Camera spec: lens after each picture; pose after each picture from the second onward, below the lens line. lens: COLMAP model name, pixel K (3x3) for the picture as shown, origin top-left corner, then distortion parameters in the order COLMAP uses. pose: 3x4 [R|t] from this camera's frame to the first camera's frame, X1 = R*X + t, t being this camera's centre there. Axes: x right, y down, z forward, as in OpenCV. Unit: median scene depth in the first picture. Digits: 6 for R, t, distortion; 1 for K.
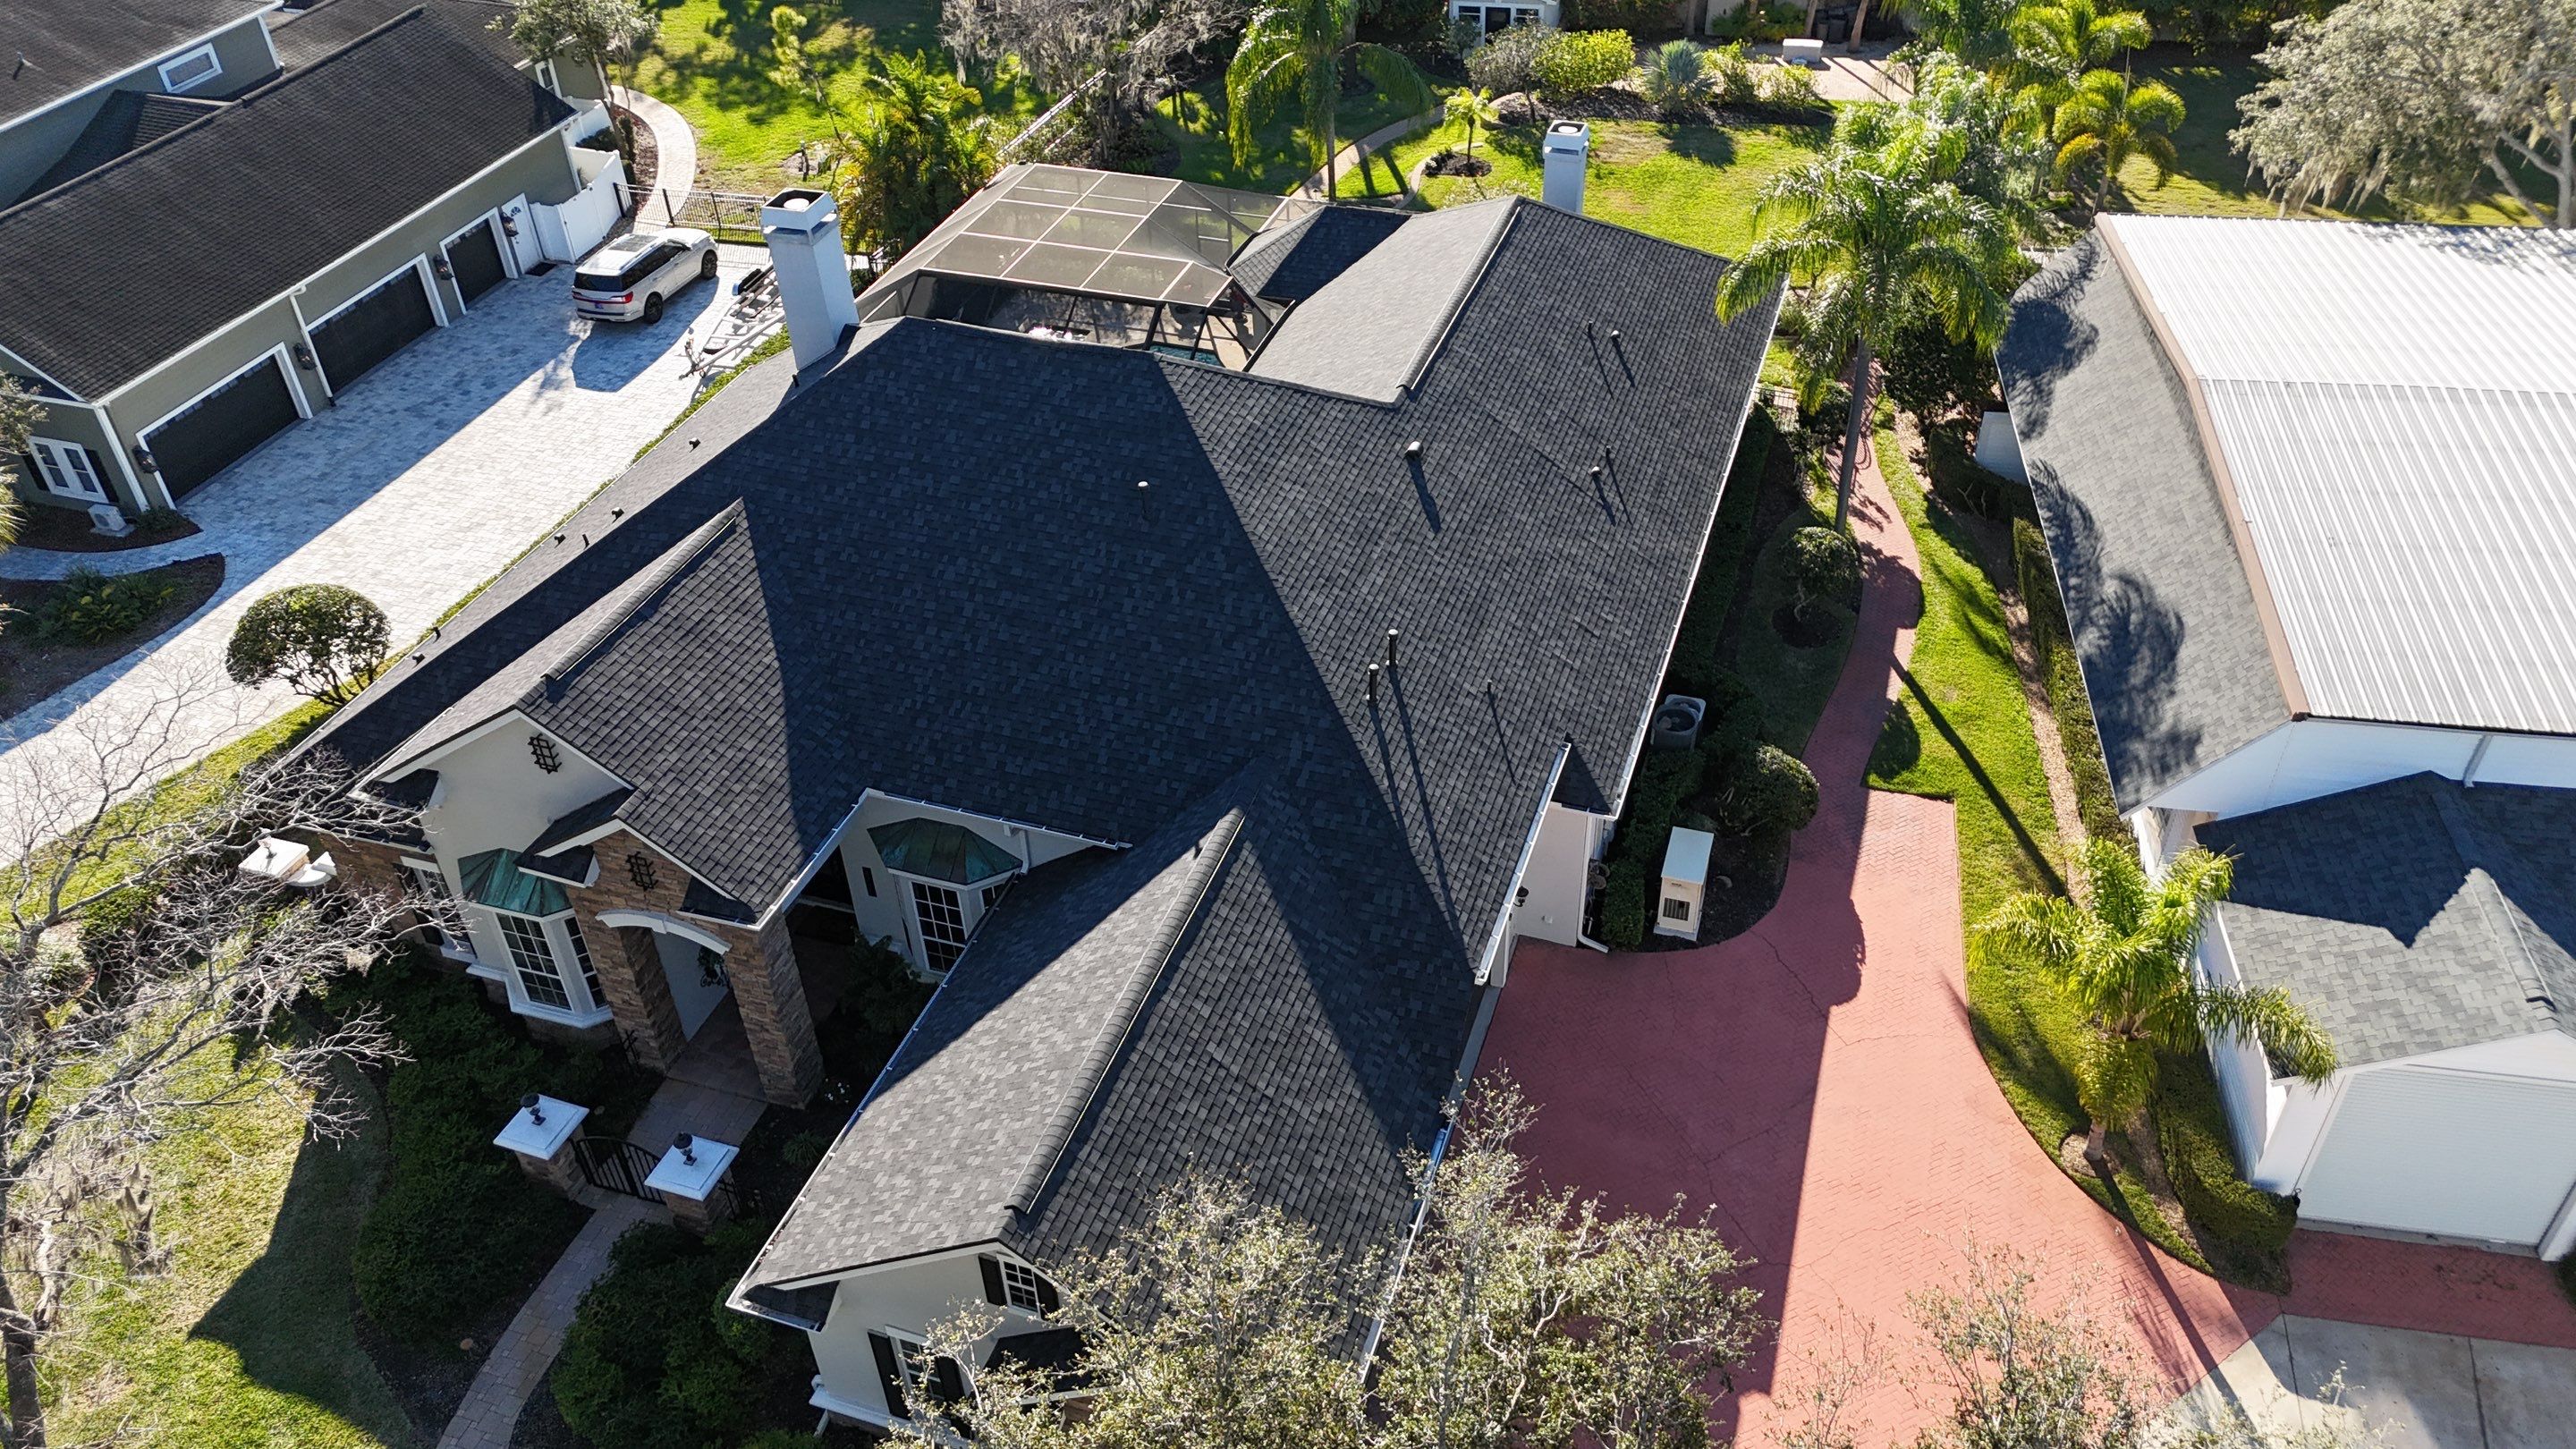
lens RADIAL K [[1890.0, 0, 1298.2], [0, 1890.0, 720.2], [0, 0, 1]] dist [0.085359, -0.083111]
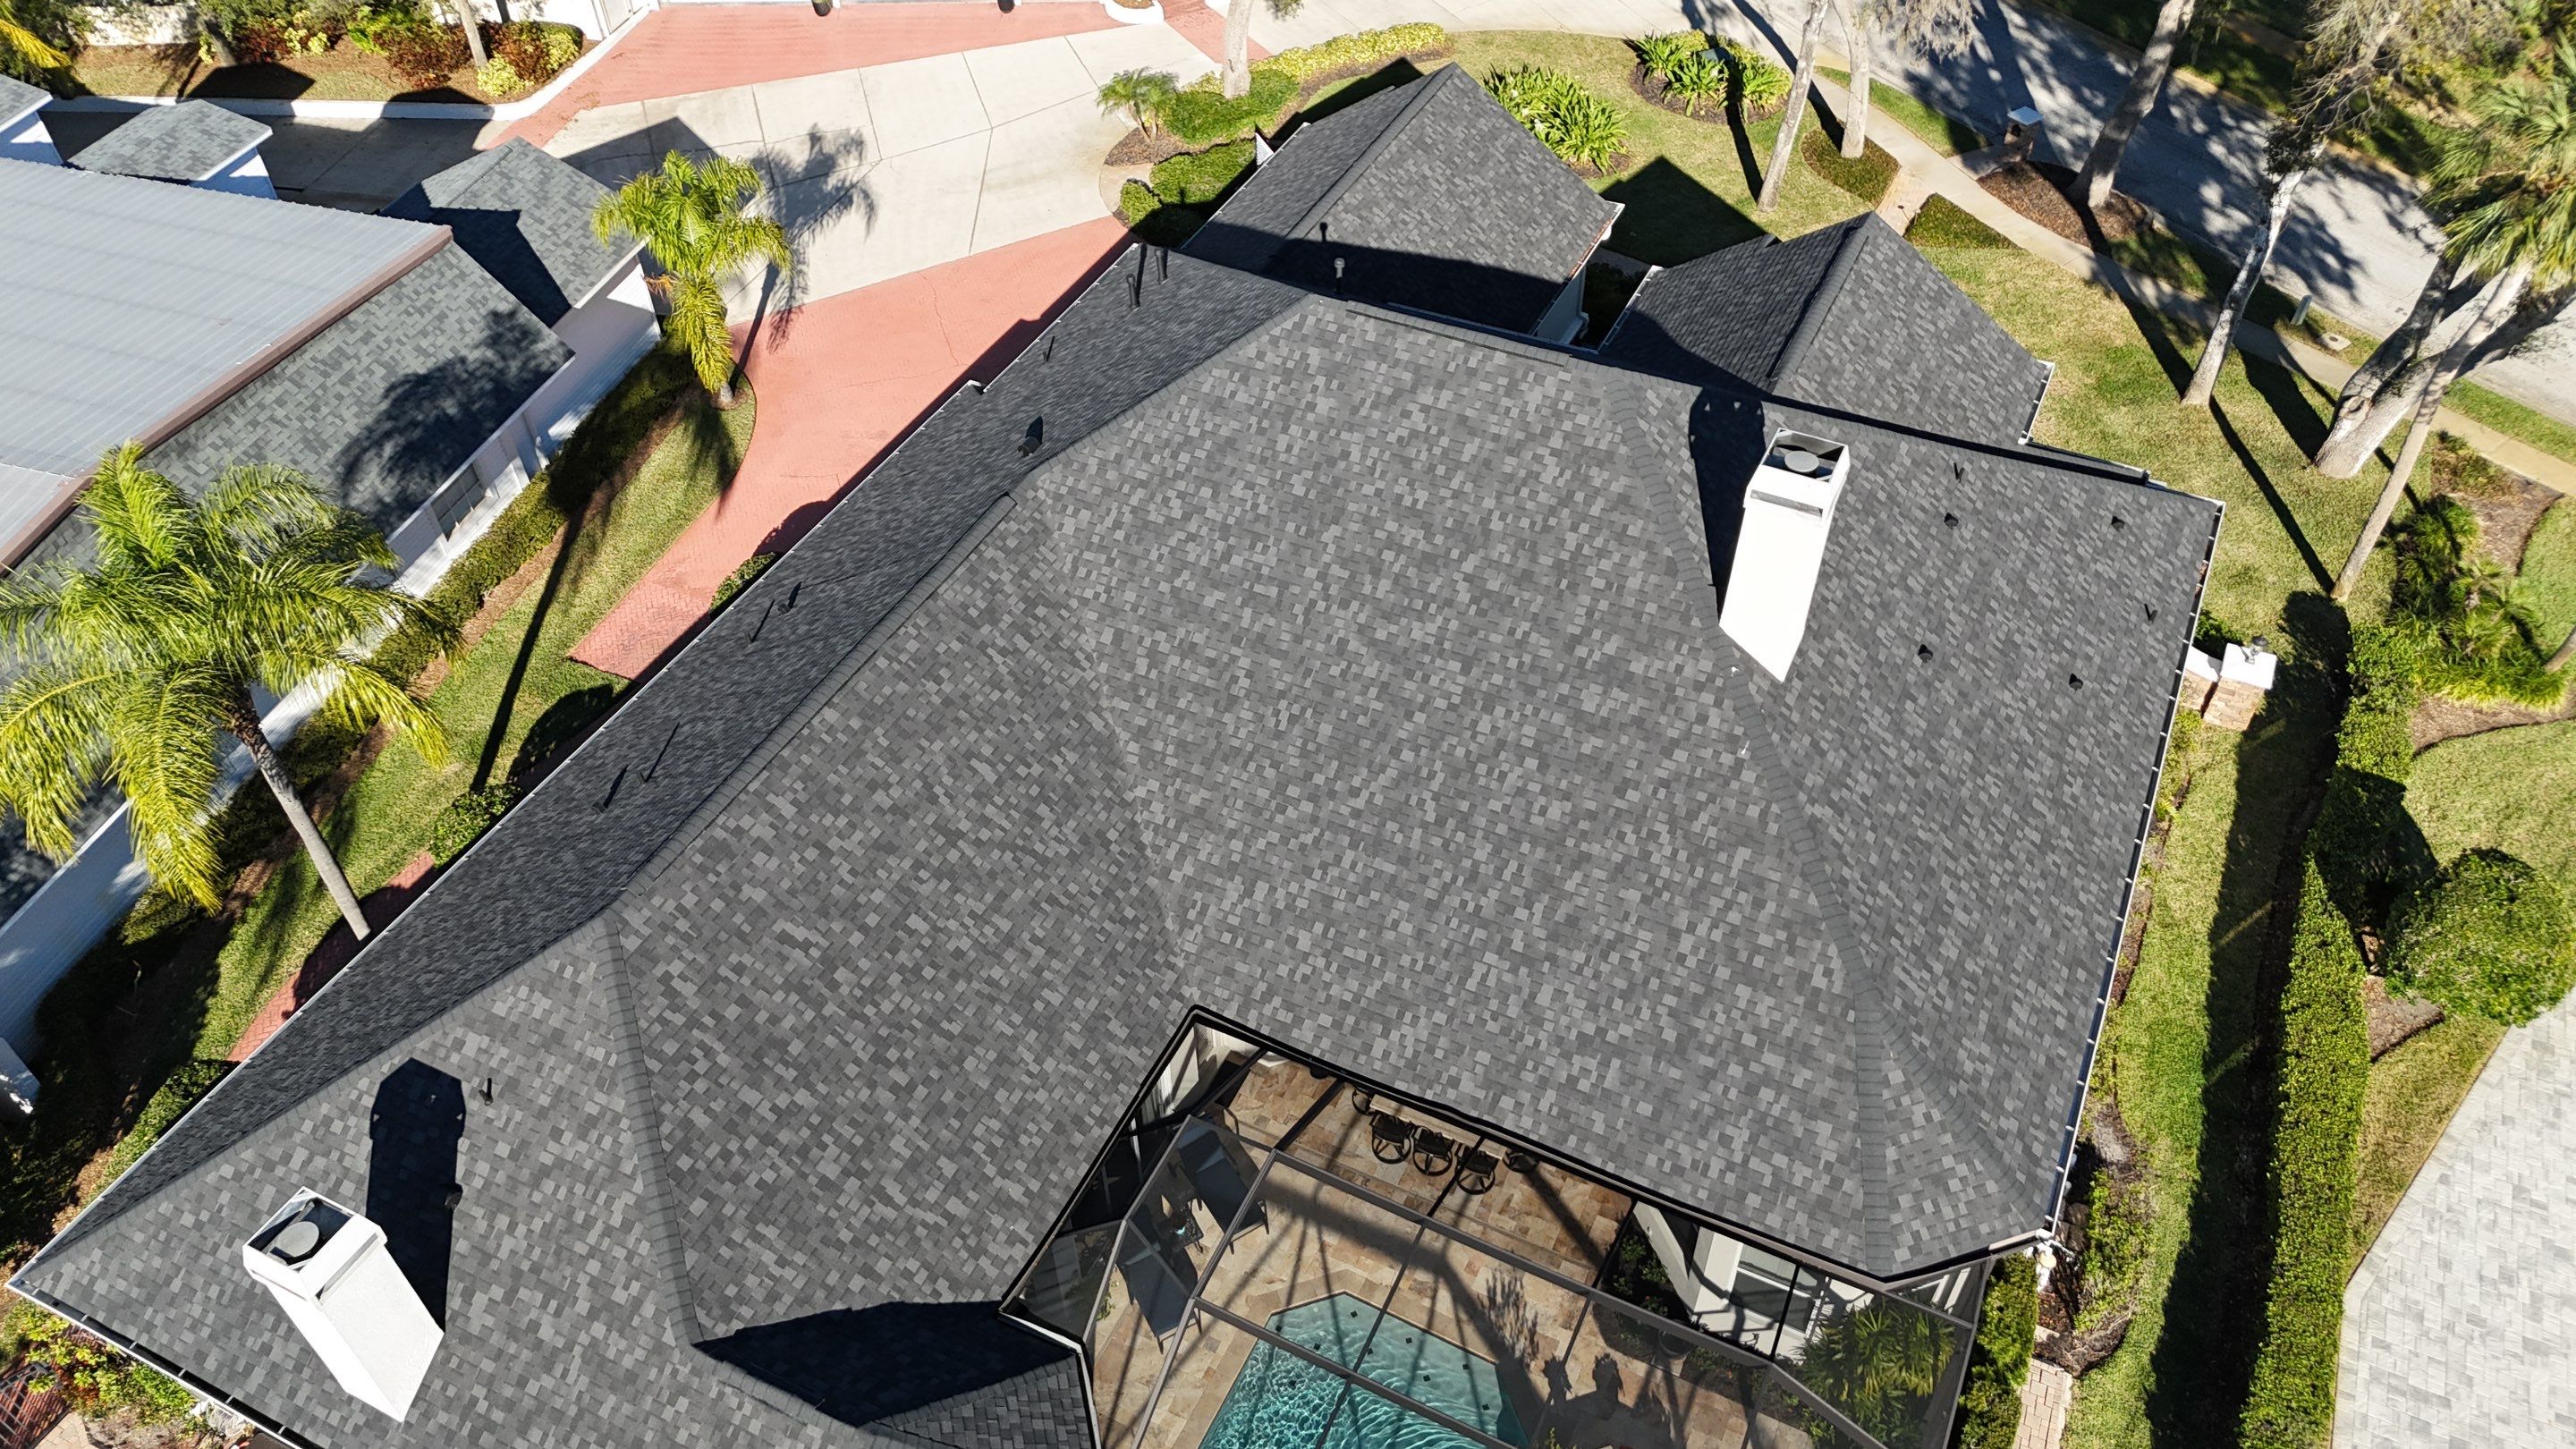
lens RADIAL K [[1890.0, 0, 1298.2], [0, 1890.0, 720.2], [0, 0, 1]] dist [0.085359, -0.083111]
pose [[-0.991000, -0.059056, 0.120131, -0.127484], [0.111692, 0.129855, 0.985222, -0.711136], [-0.073783, 0.989773, -0.122090, 0.888450]]
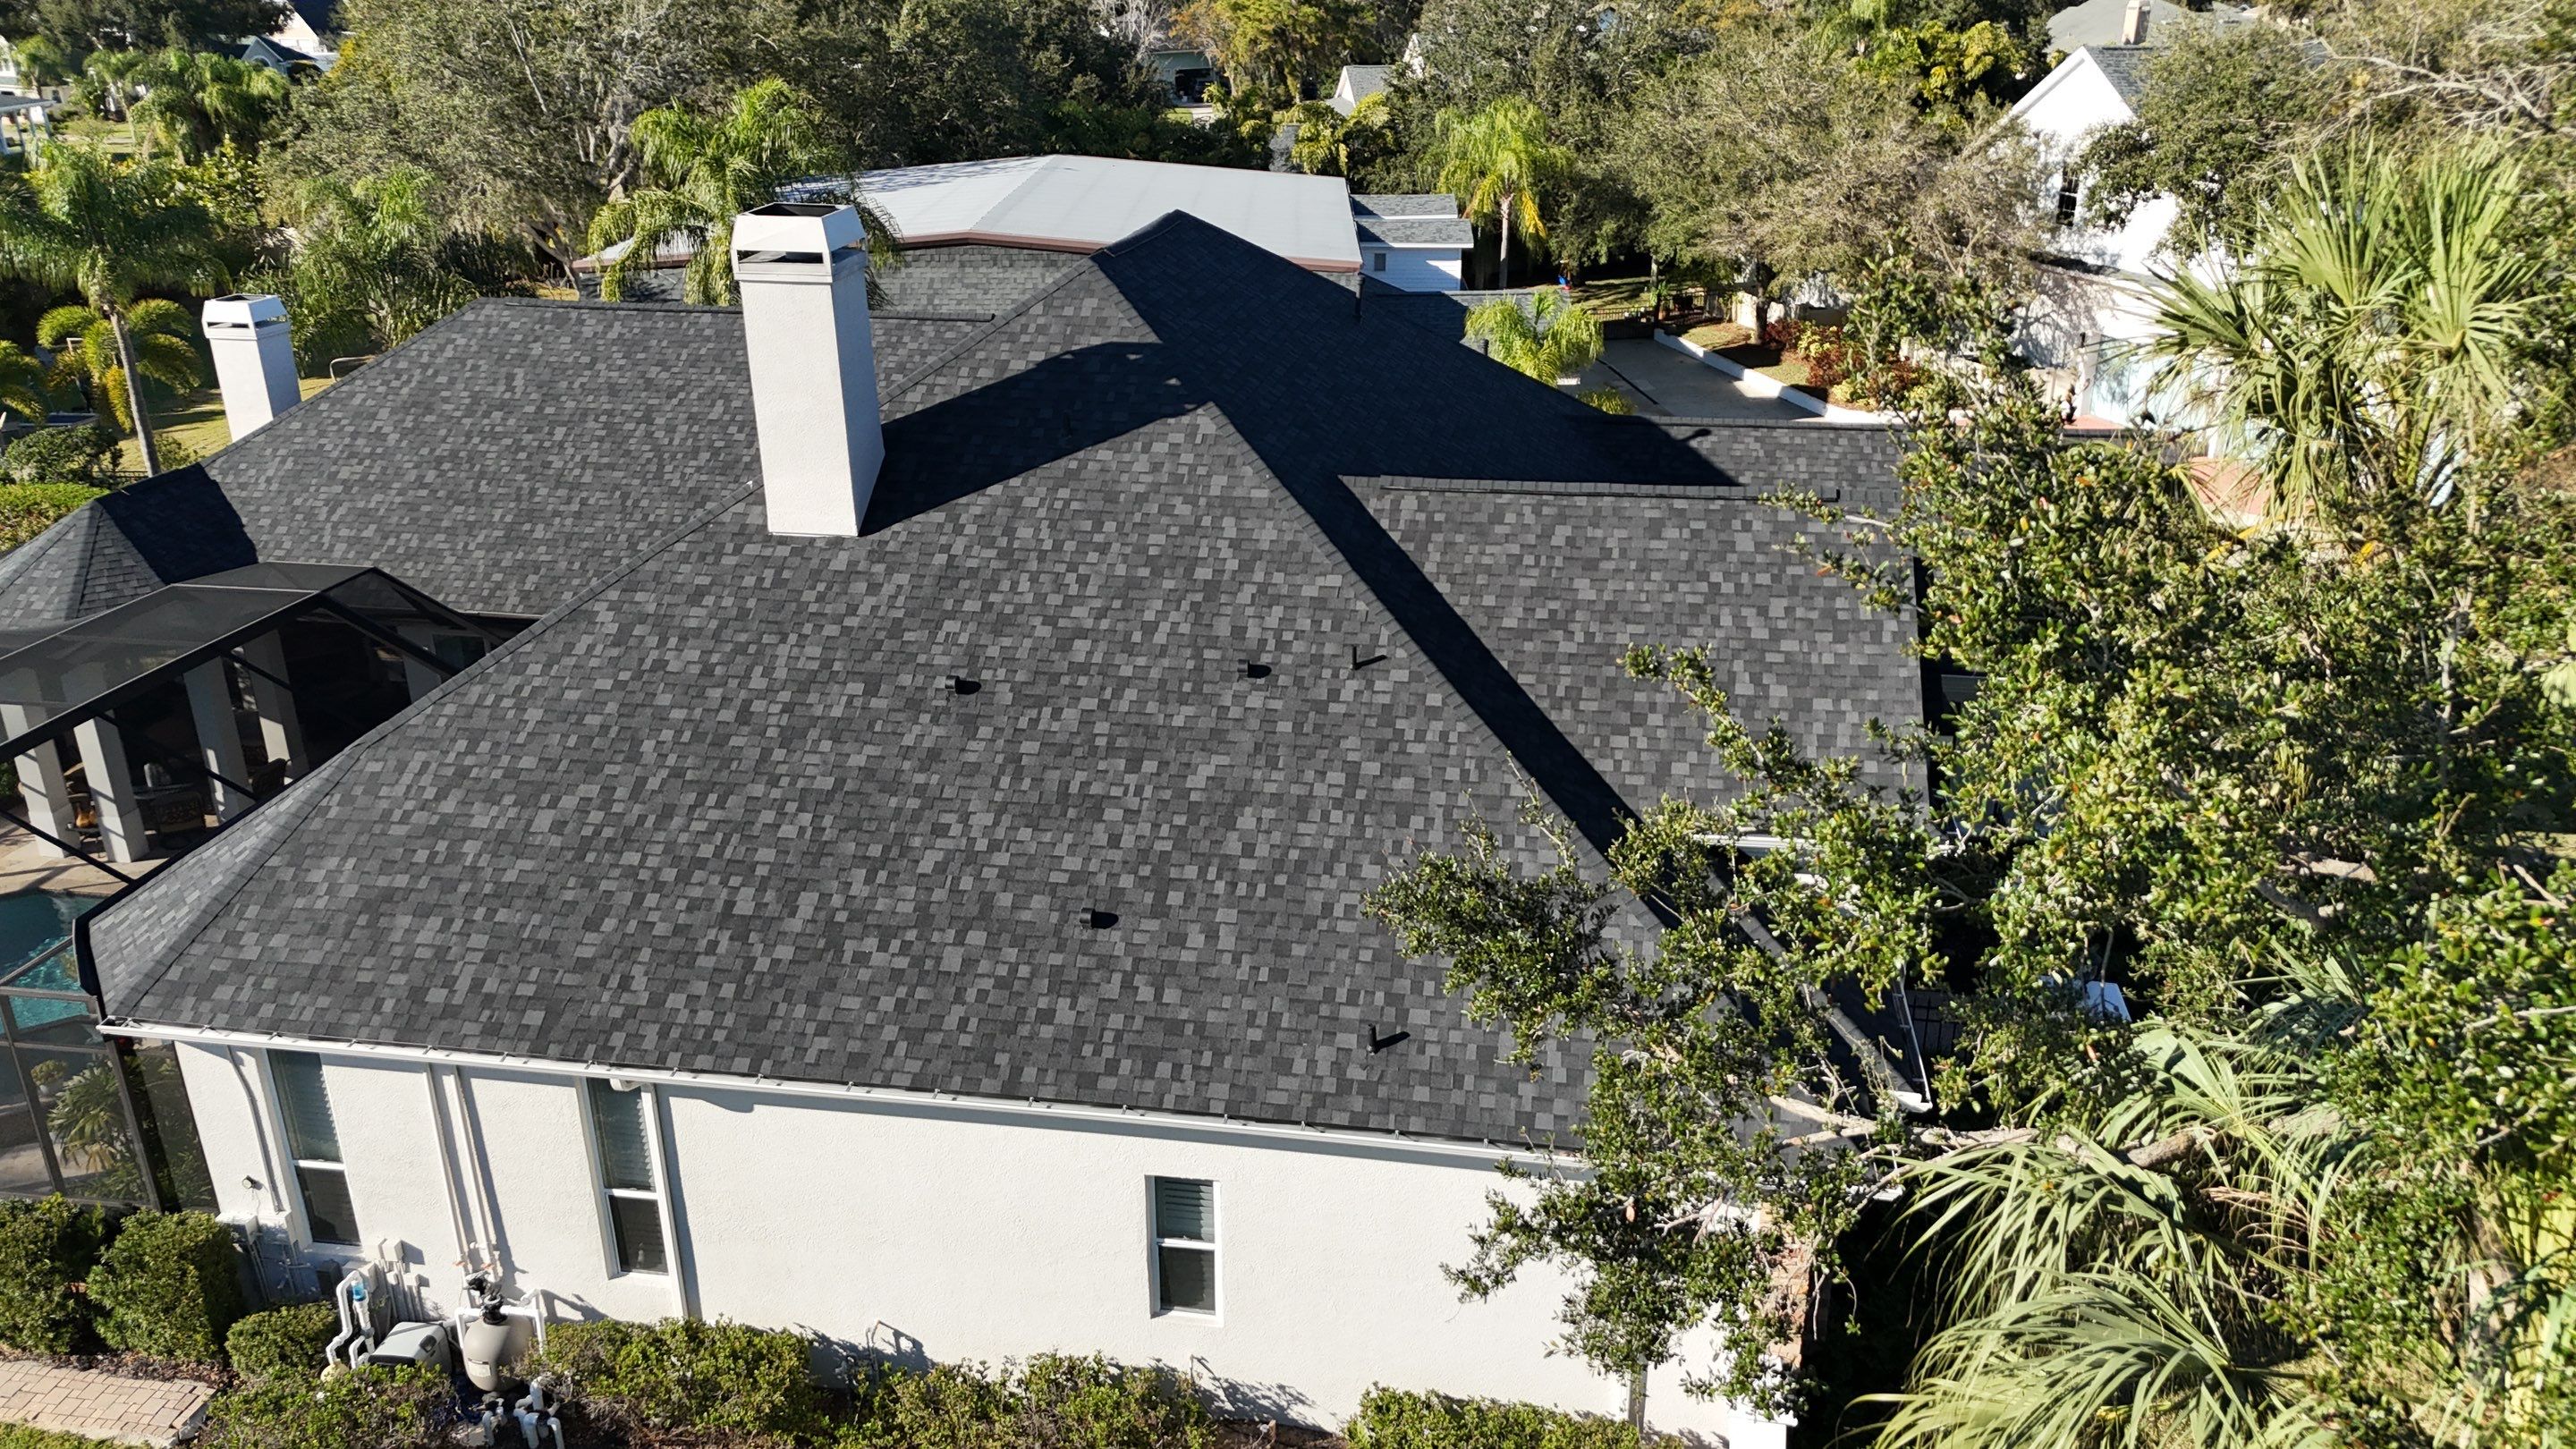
lens RADIAL K [[1892.9, 0, 1300.9], [0, 1892.9, 719.7], [0, 0, 1]] dist [0.073254, -0.061697]
pose [[-0.159261, -0.343804, 0.925438, -0.634970], [0.616981, 0.697130, 0.365164, -0.209968], [-0.770695, 0.629133, 0.101095, 0.690070]]
